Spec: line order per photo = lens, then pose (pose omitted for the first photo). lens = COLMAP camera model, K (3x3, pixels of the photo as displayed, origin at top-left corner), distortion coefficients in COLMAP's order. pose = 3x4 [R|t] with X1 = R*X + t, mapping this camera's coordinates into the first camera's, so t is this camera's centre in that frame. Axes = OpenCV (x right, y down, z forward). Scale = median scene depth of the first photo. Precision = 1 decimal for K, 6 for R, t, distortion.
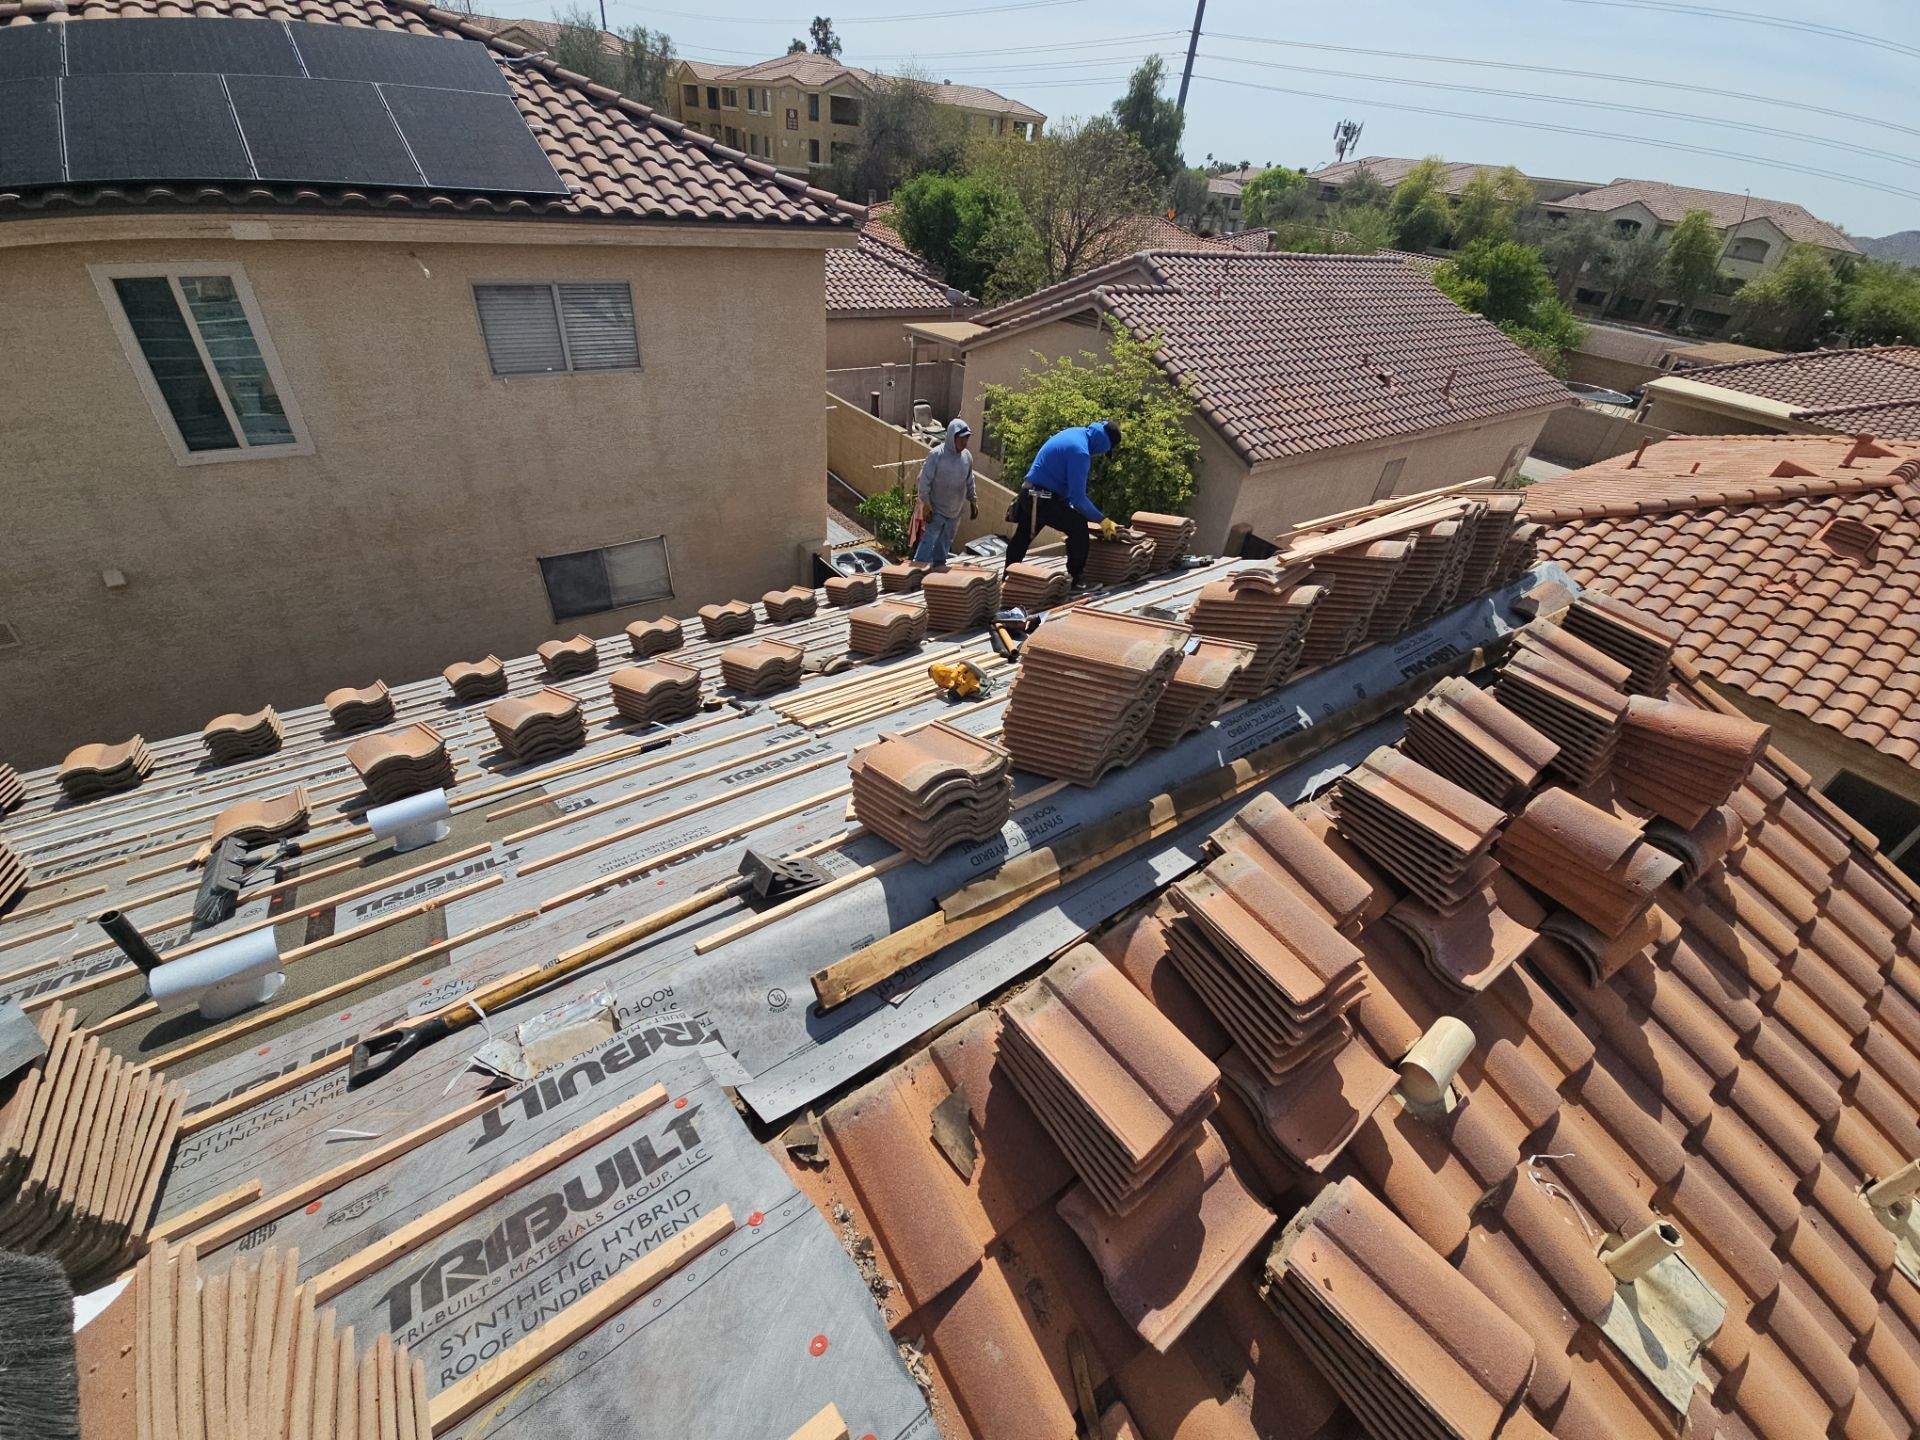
lens RADIAL K [[806.8, 0, 959.3], [0, 806.8, 713.5], [0, 0, 1]] dist [0.003336, -0.001843]
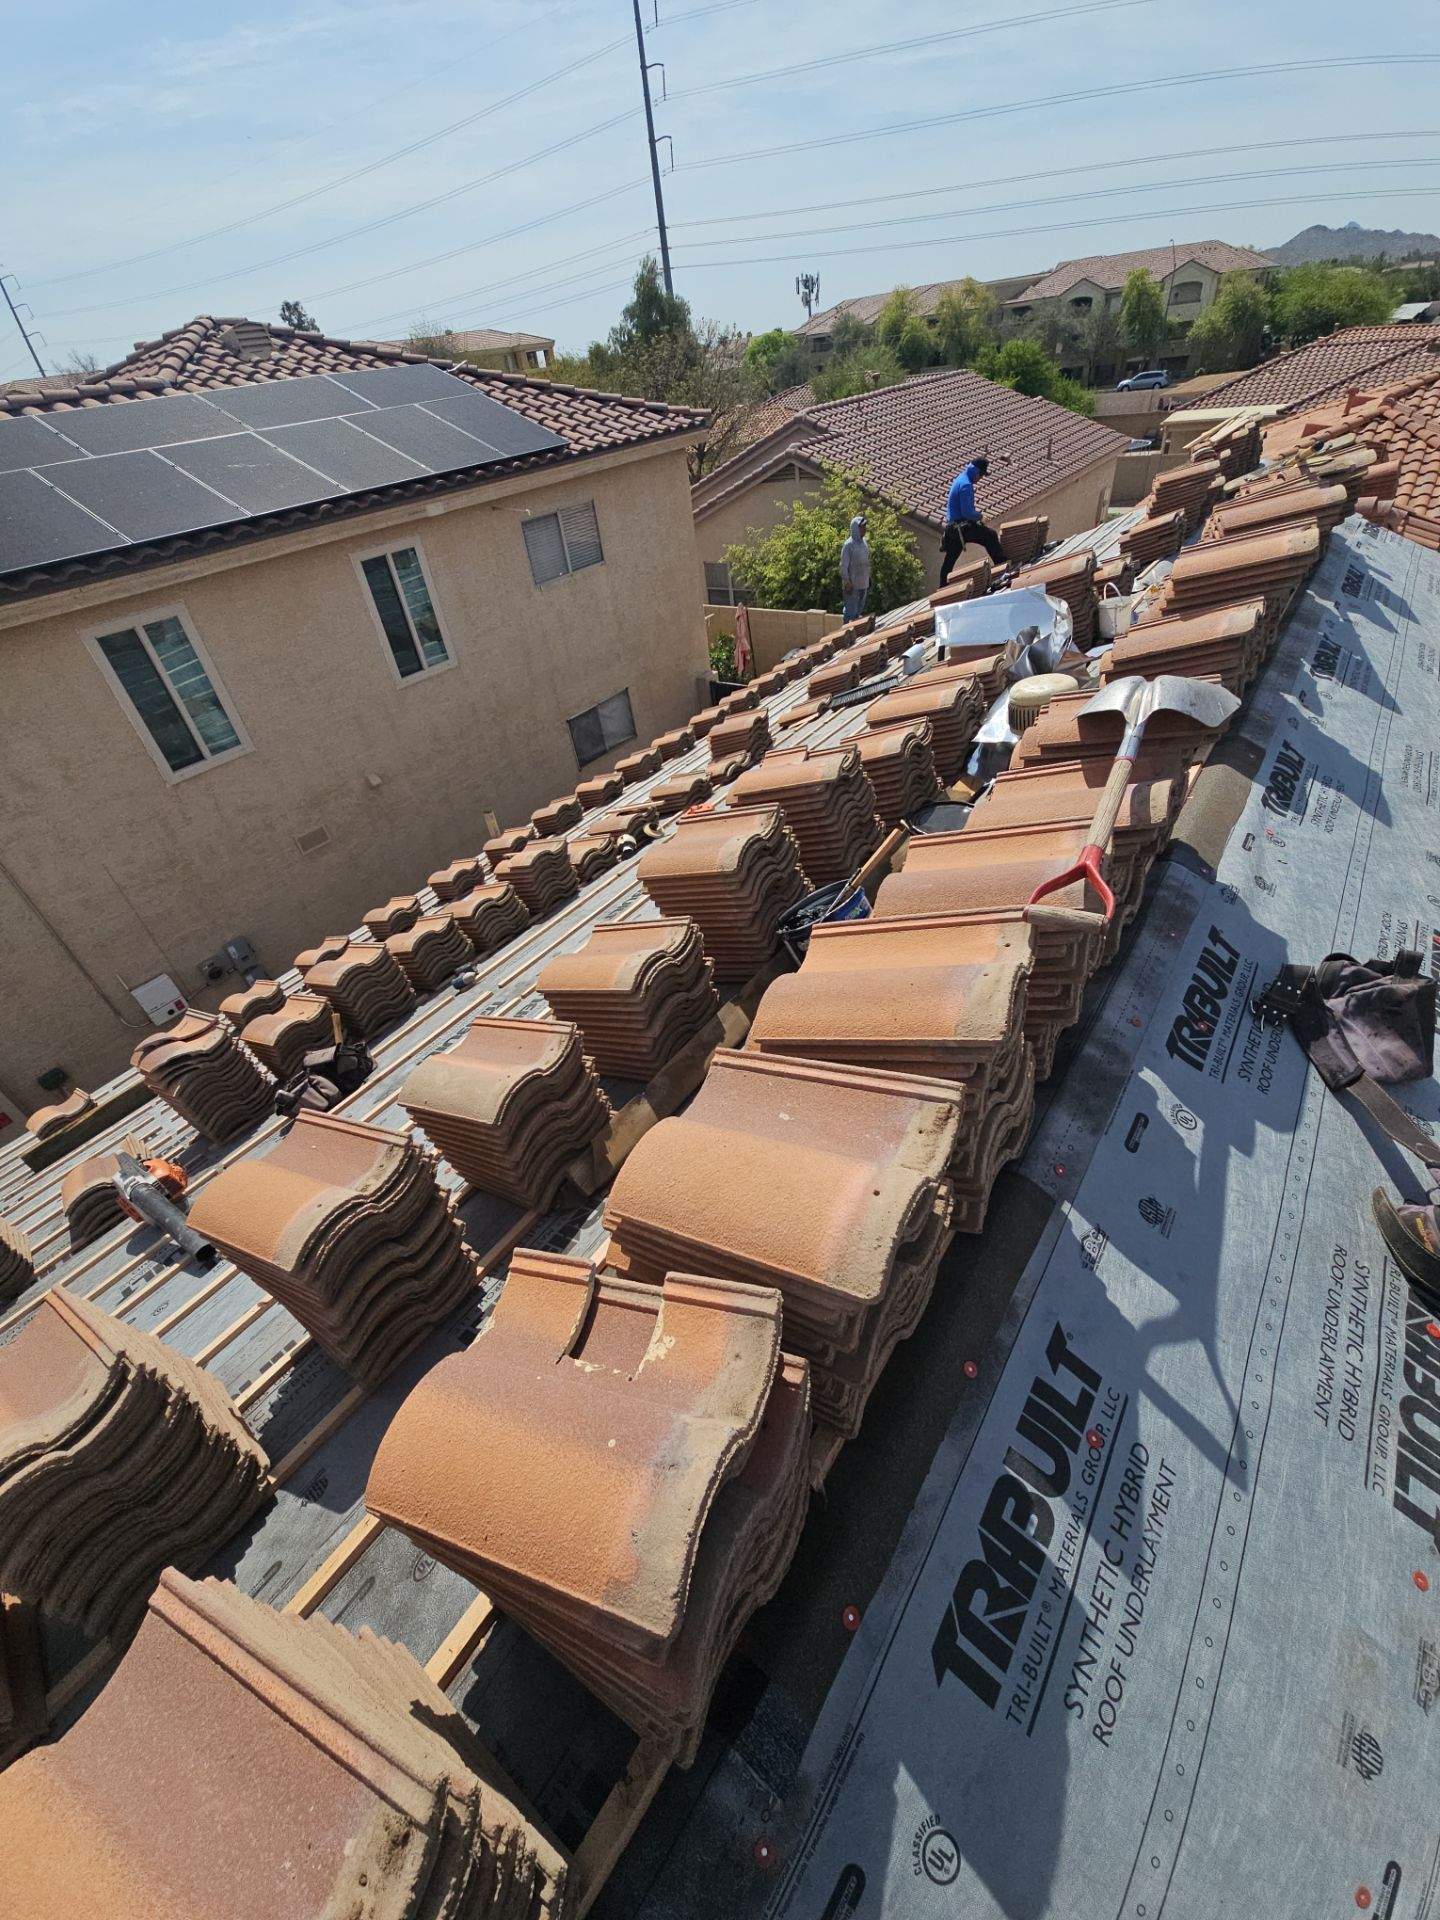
lens RADIAL K [[806.8, 0, 706.8], [0, 806.8, 958.8], [0, 0, 1]] dist [0.003336, -0.001843]
pose [[0.935425, -0.337532, 0.105130, -0.109928], [0.334884, 0.941303, 0.042442, 0.039924], [-0.113284, -0.004495, 0.993552, -0.074701]]
